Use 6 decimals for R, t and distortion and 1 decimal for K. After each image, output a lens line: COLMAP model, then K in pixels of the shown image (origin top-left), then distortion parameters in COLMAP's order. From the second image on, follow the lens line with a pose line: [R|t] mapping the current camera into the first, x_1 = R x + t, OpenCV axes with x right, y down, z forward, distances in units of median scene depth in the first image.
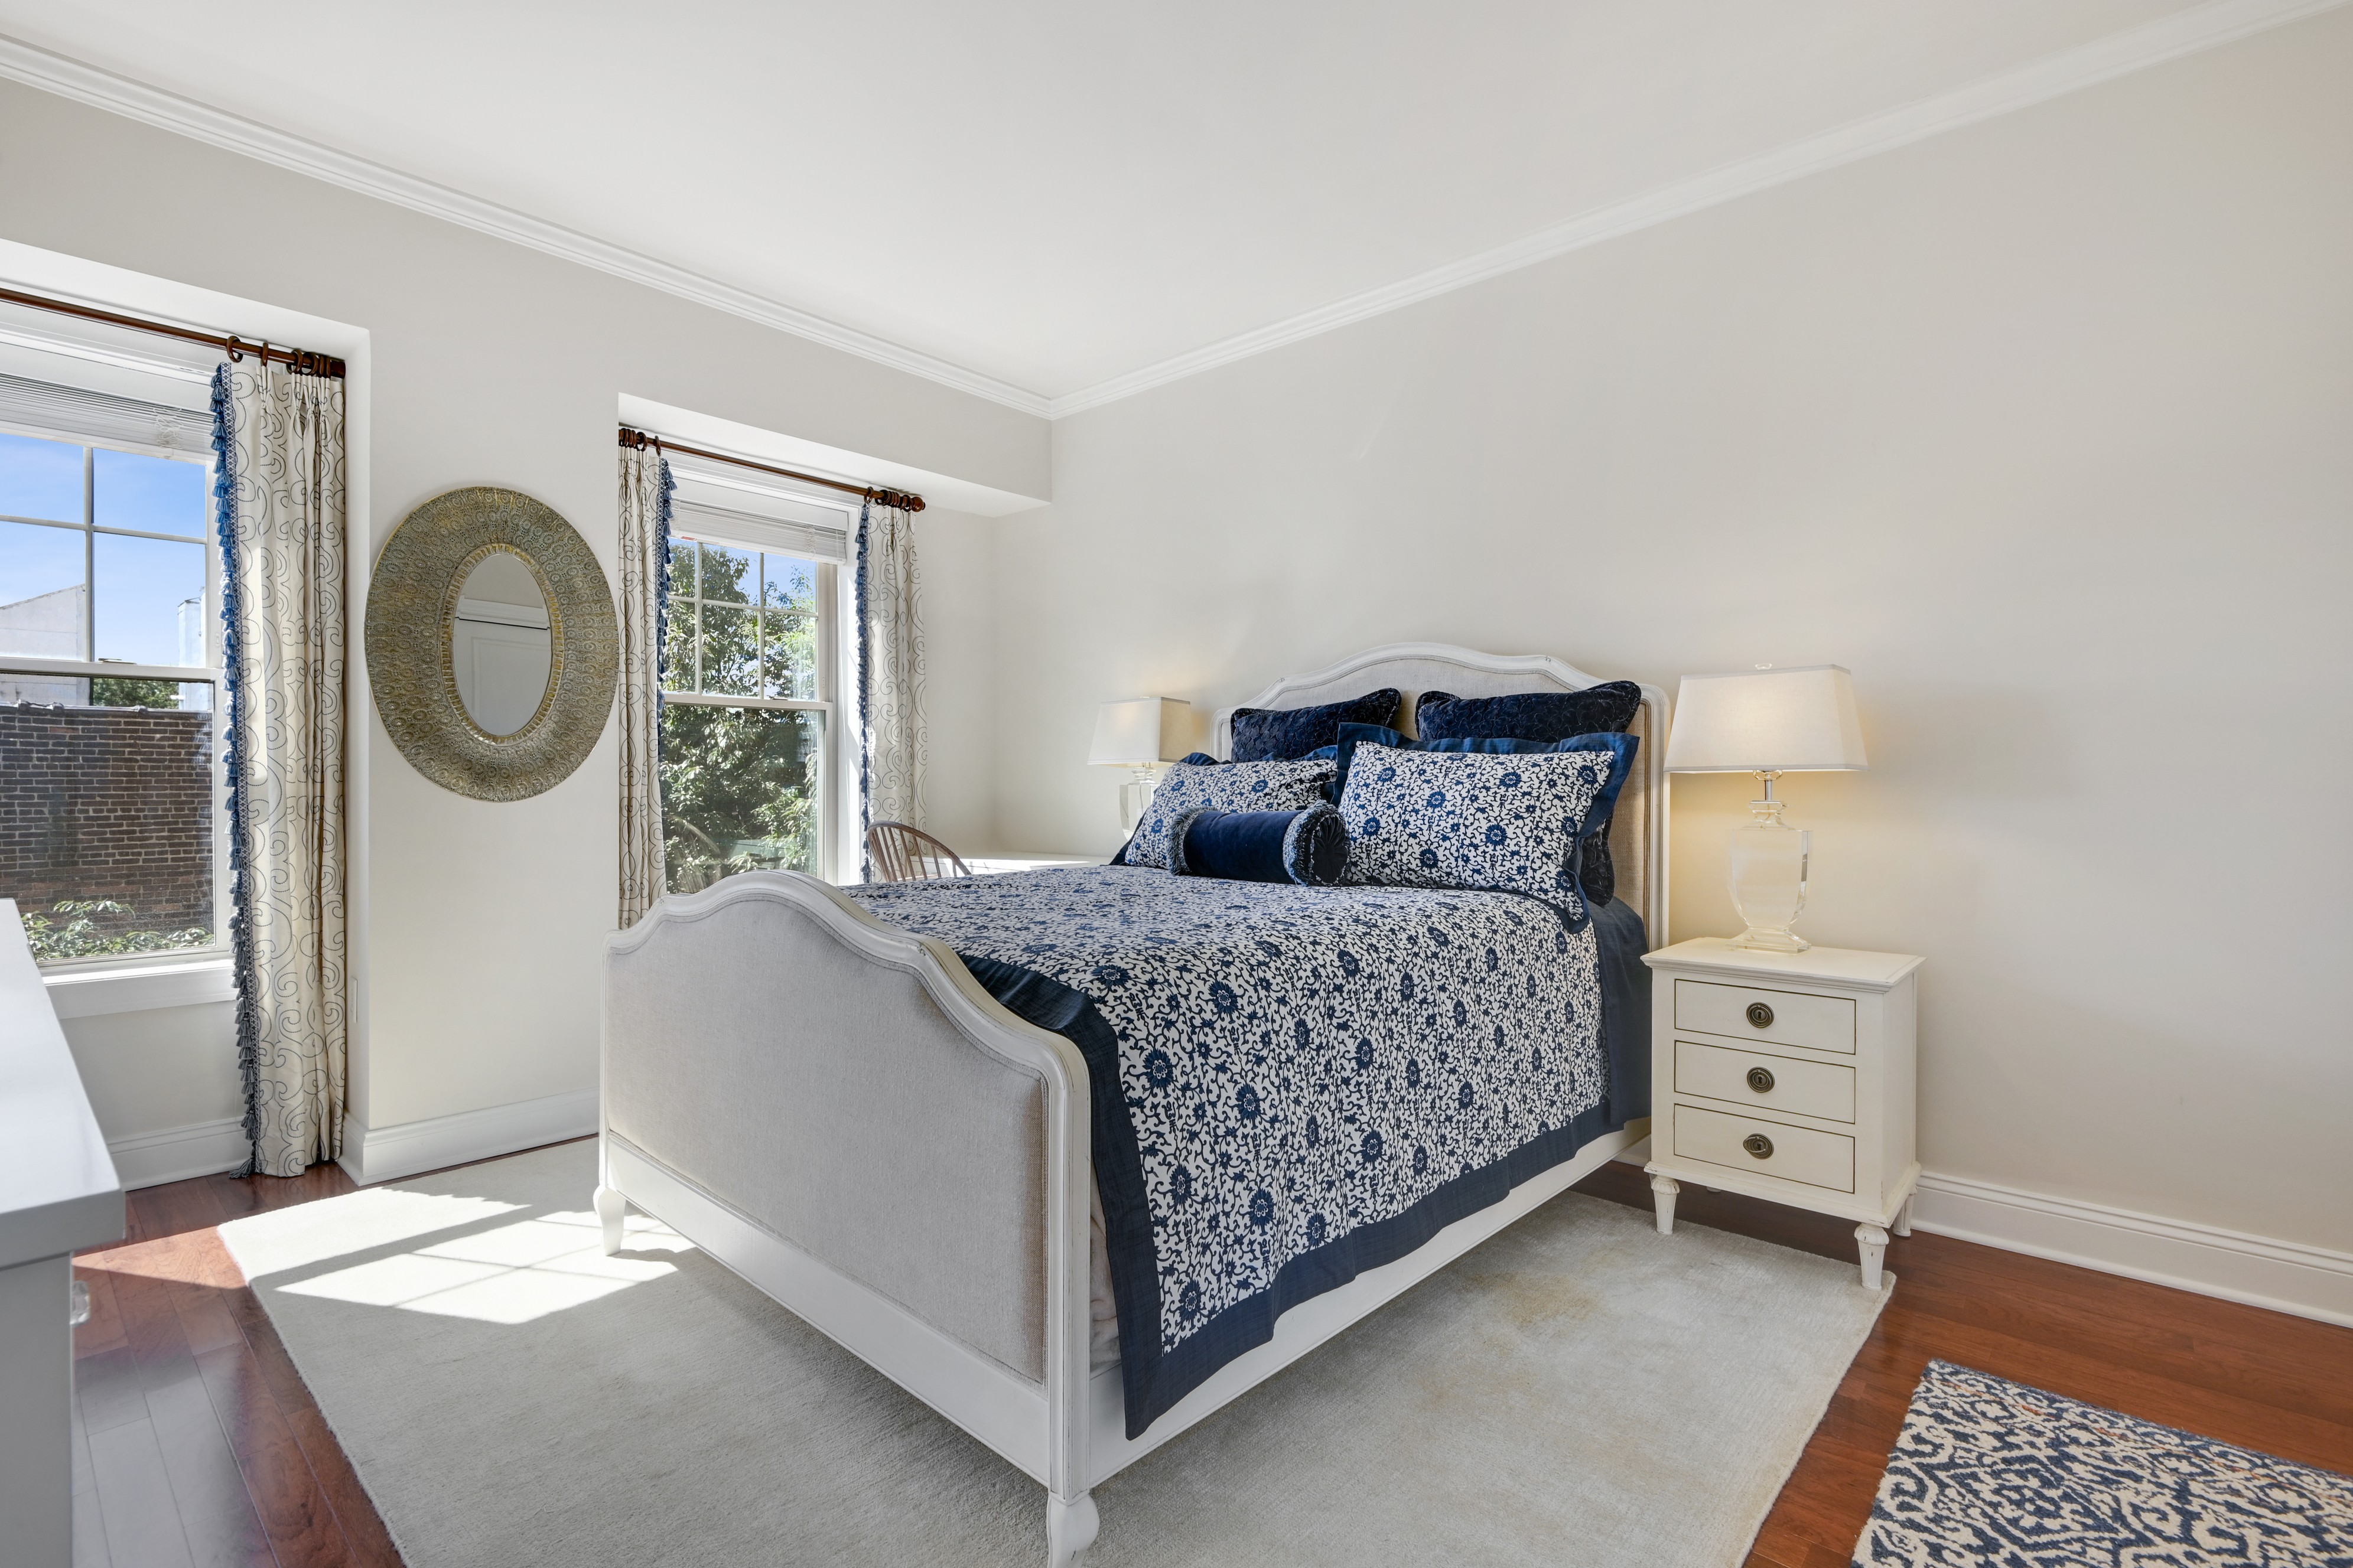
lens RADIAL K [[1094.9, 0, 1183.4], [0, 1094.9, 788.2], [0, 0, 1]] dist [-0.018412, -0.000002]
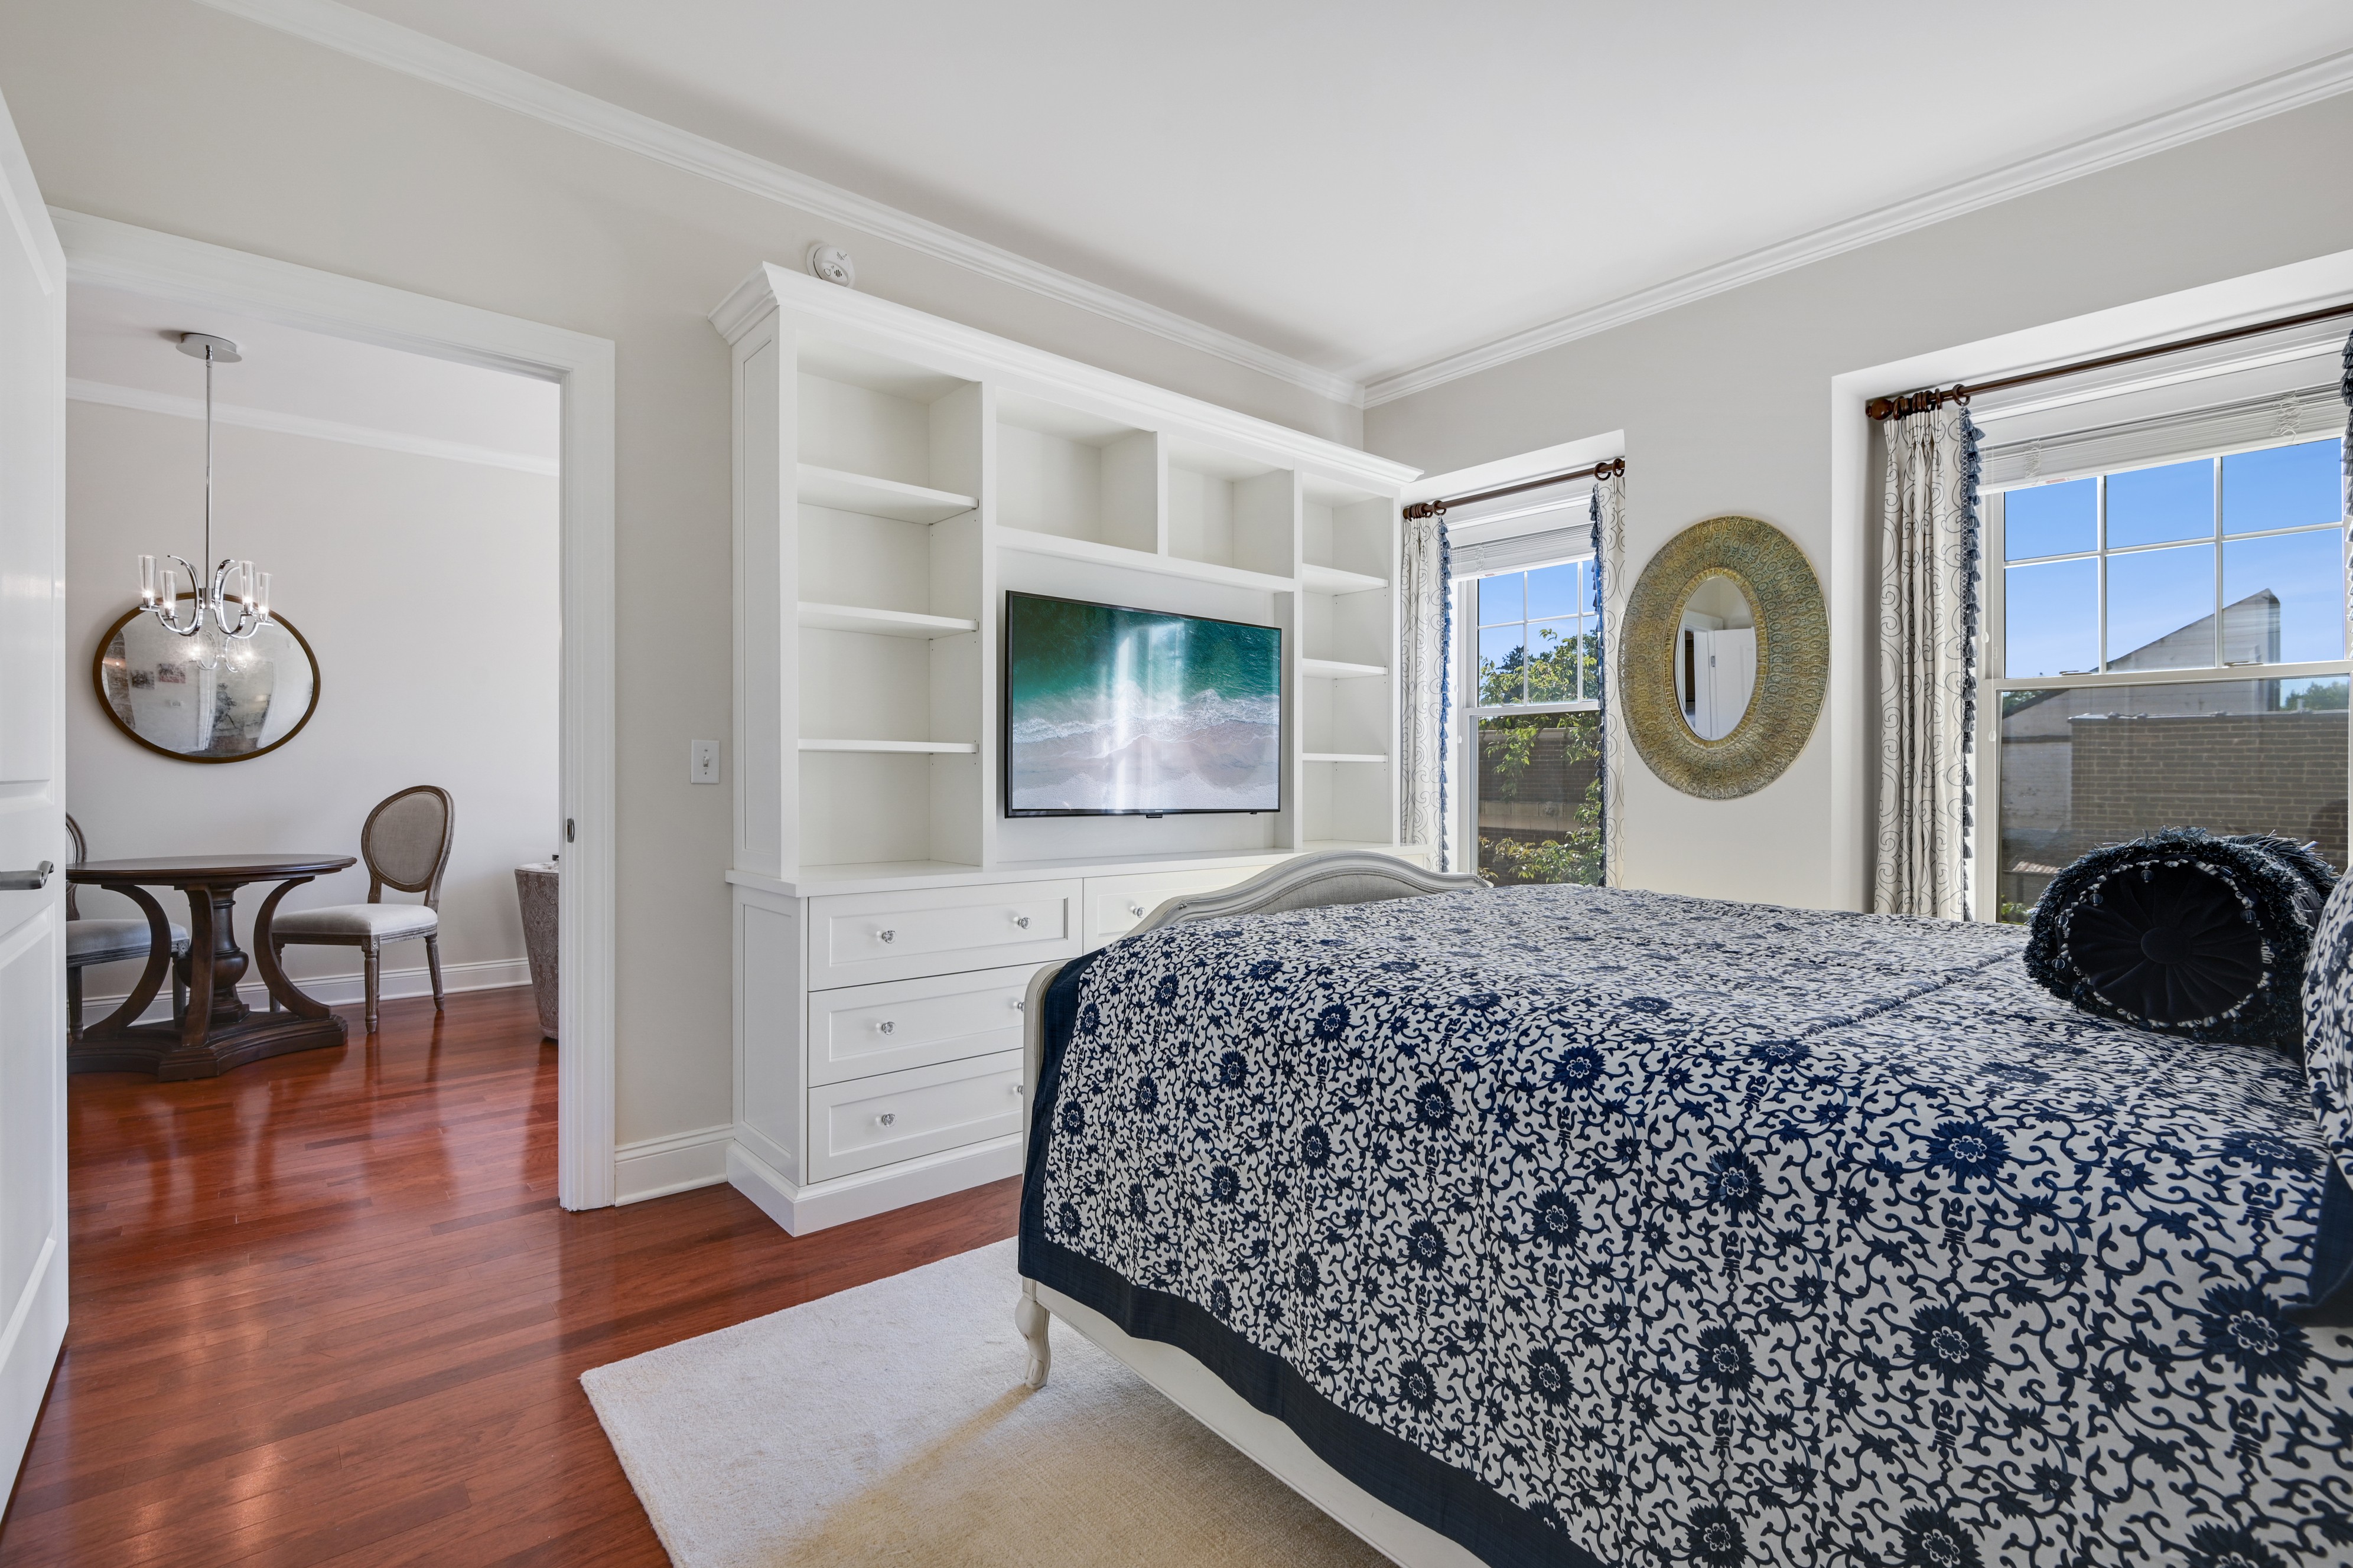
lens RADIAL K [[1094.9, 0, 1183.4], [0, 1094.9, 788.2], [0, 0, 1]] dist [-0.018412, -0.000002]
pose [[-0.150165, 0.005479, -0.988646, 0.609122], [-0.013023, 0.999887, 0.007519, -0.000734], [0.988575, 0.014005, -0.150077, 0.688806]]
